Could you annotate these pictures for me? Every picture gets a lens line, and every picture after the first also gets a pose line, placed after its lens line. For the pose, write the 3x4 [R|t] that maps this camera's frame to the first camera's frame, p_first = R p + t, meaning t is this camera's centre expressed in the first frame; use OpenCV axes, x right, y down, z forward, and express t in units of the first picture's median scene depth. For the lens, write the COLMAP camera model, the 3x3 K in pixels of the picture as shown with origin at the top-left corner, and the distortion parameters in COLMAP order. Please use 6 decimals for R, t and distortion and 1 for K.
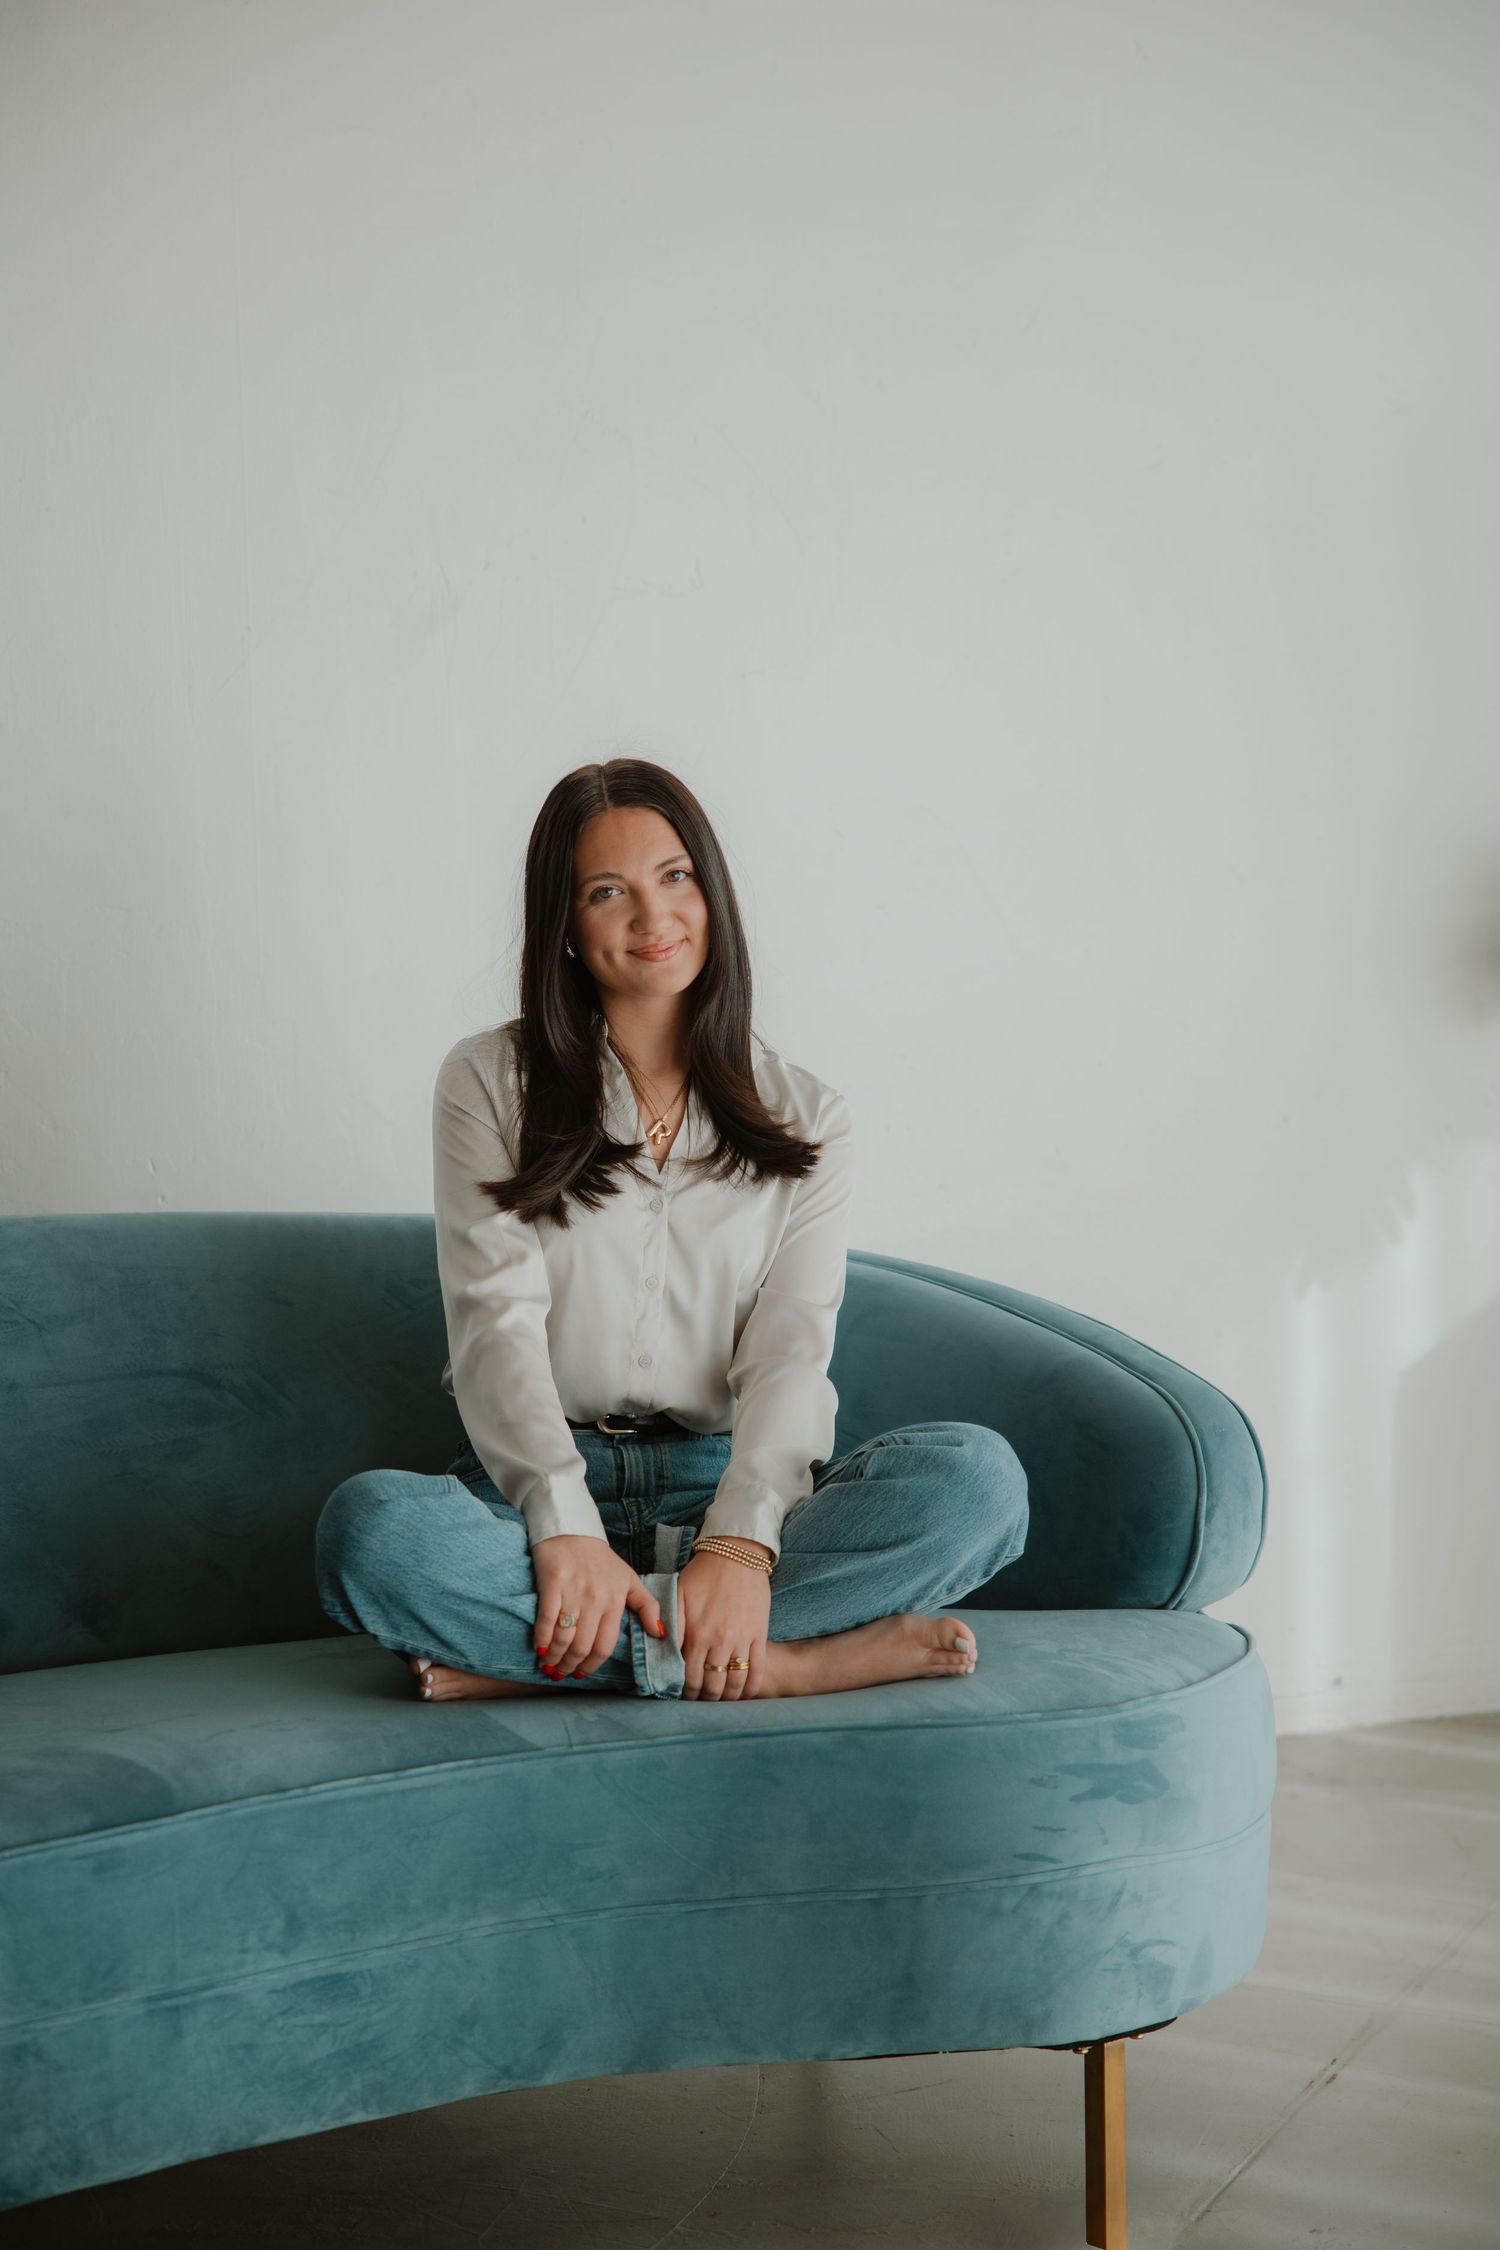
lens RADIAL K [[4488.0, 0, 748.7], [0, 4488.0, 1114.4], [0, 0, 1]] dist [0.264950, 0.000000]
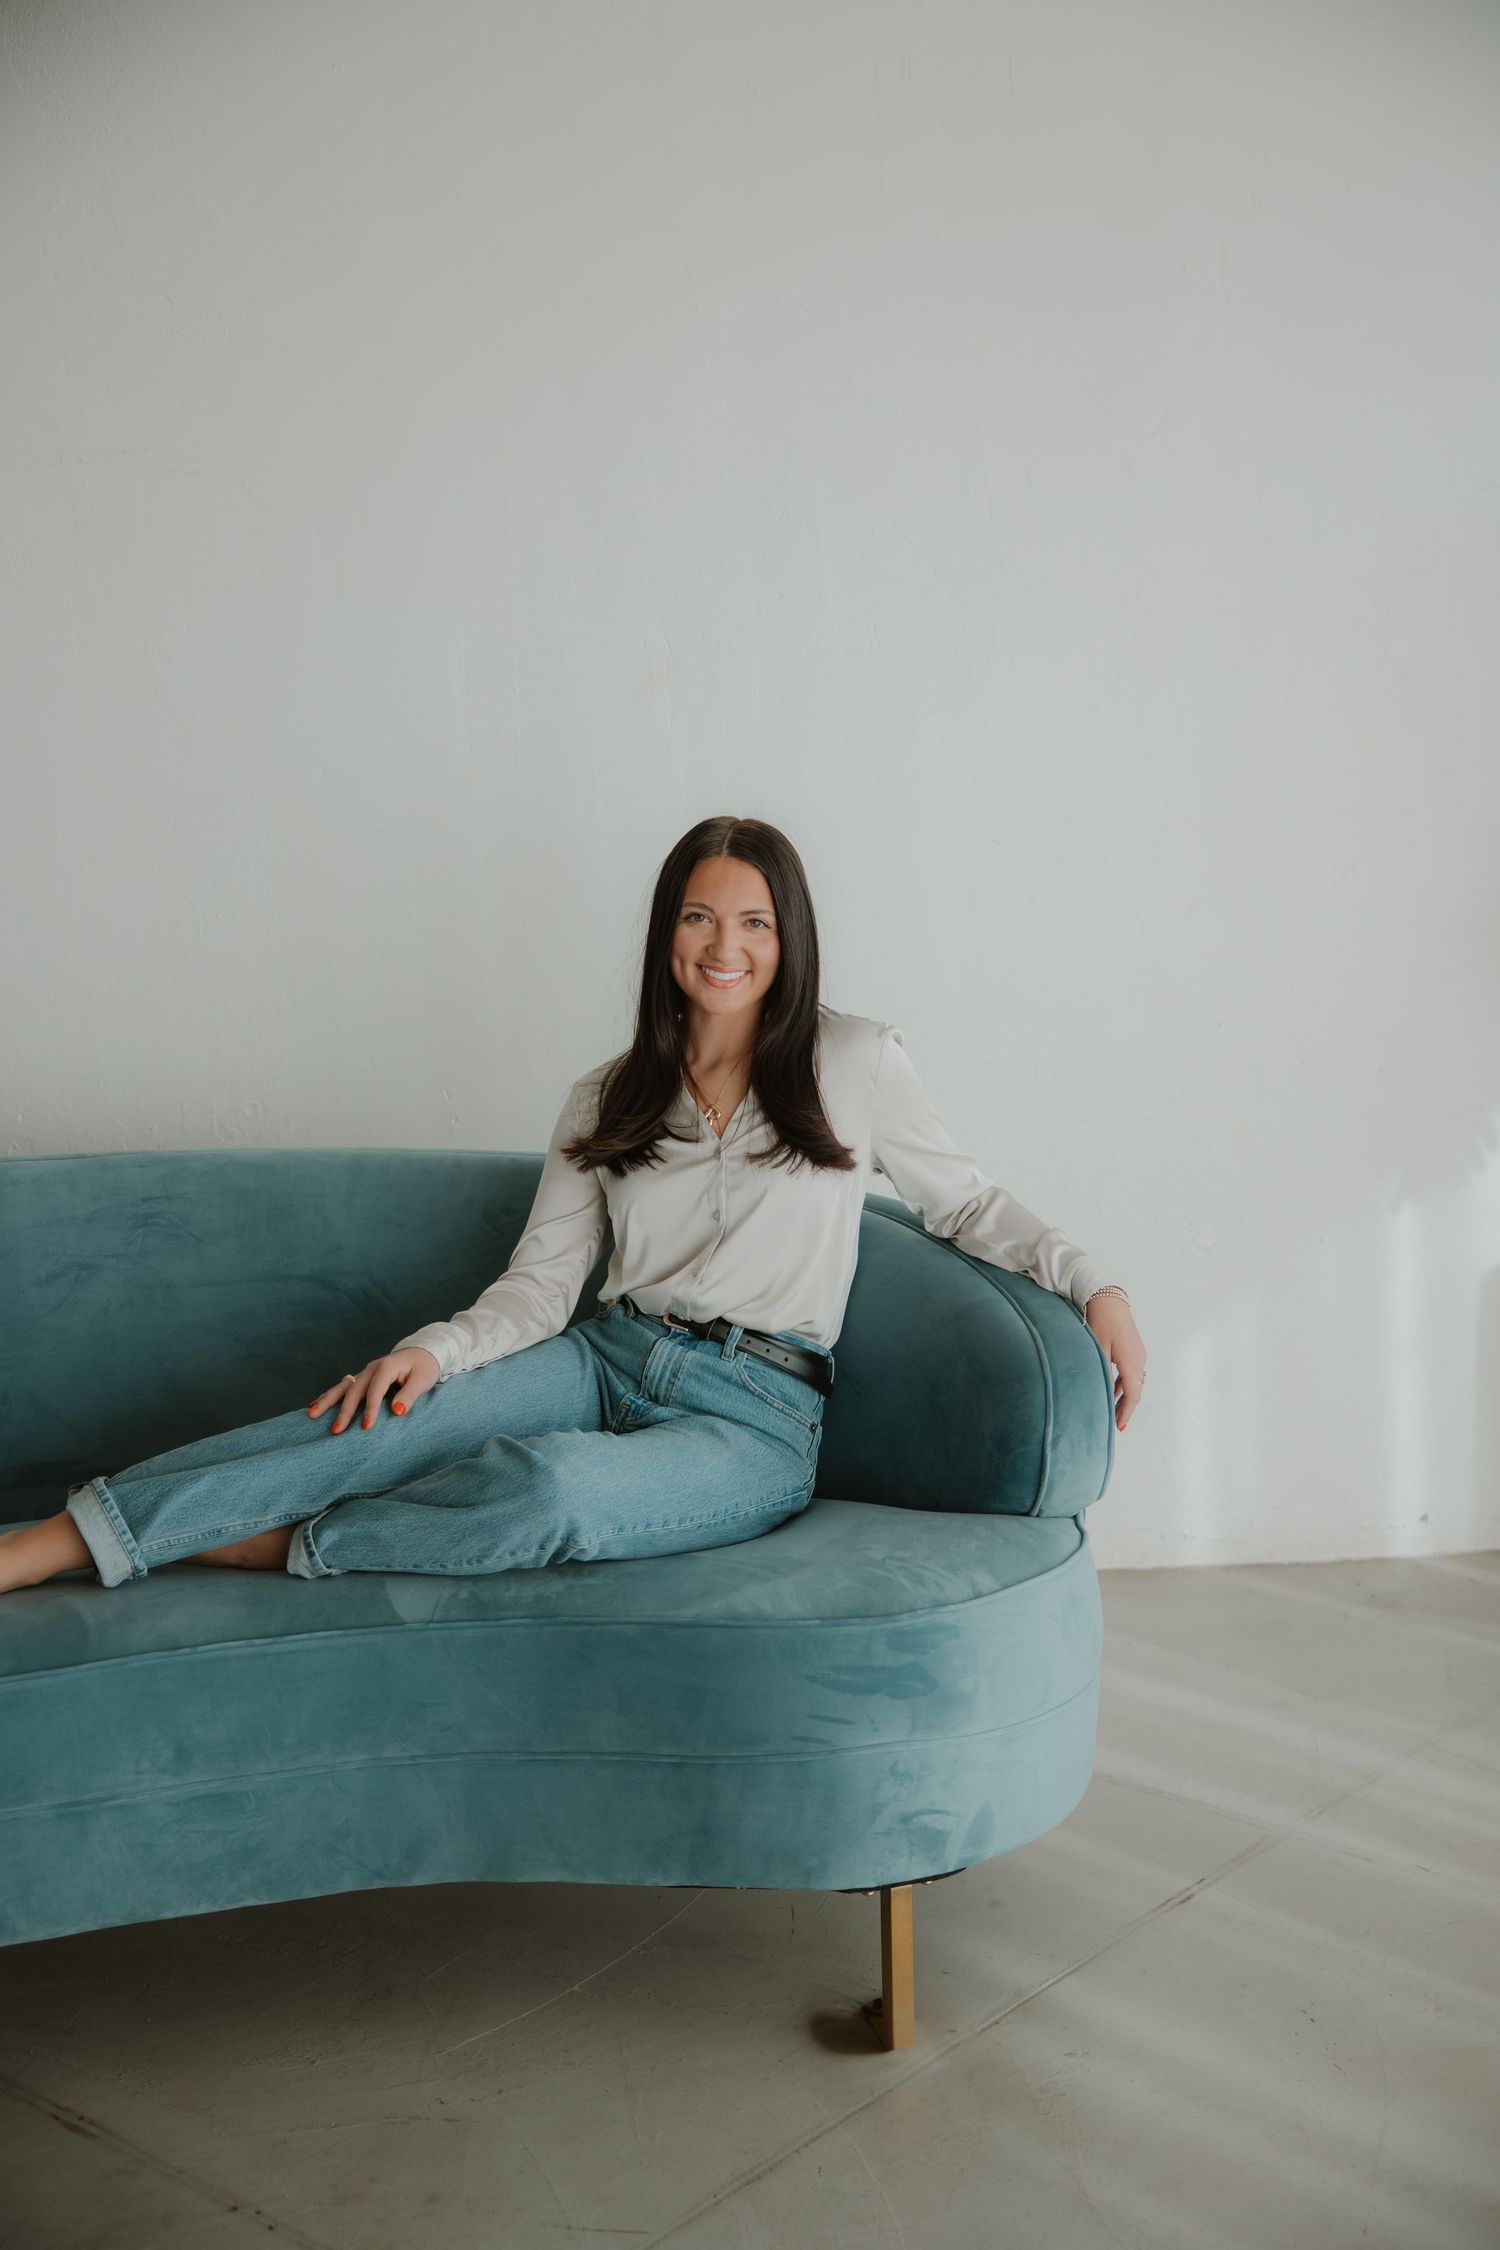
lens RADIAL K [[2870.0, 0, 750.2], [0, 2870.0, 1140.3], [0, 0, 1]] dist [0.086230, 0.000000]
pose [[0.956291, 0.032238, -0.290635, 0.266721], [-0.012681, 0.997541, 0.068924, -0.046306], [0.292142, -0.062226, 0.954348, 0.281866]]
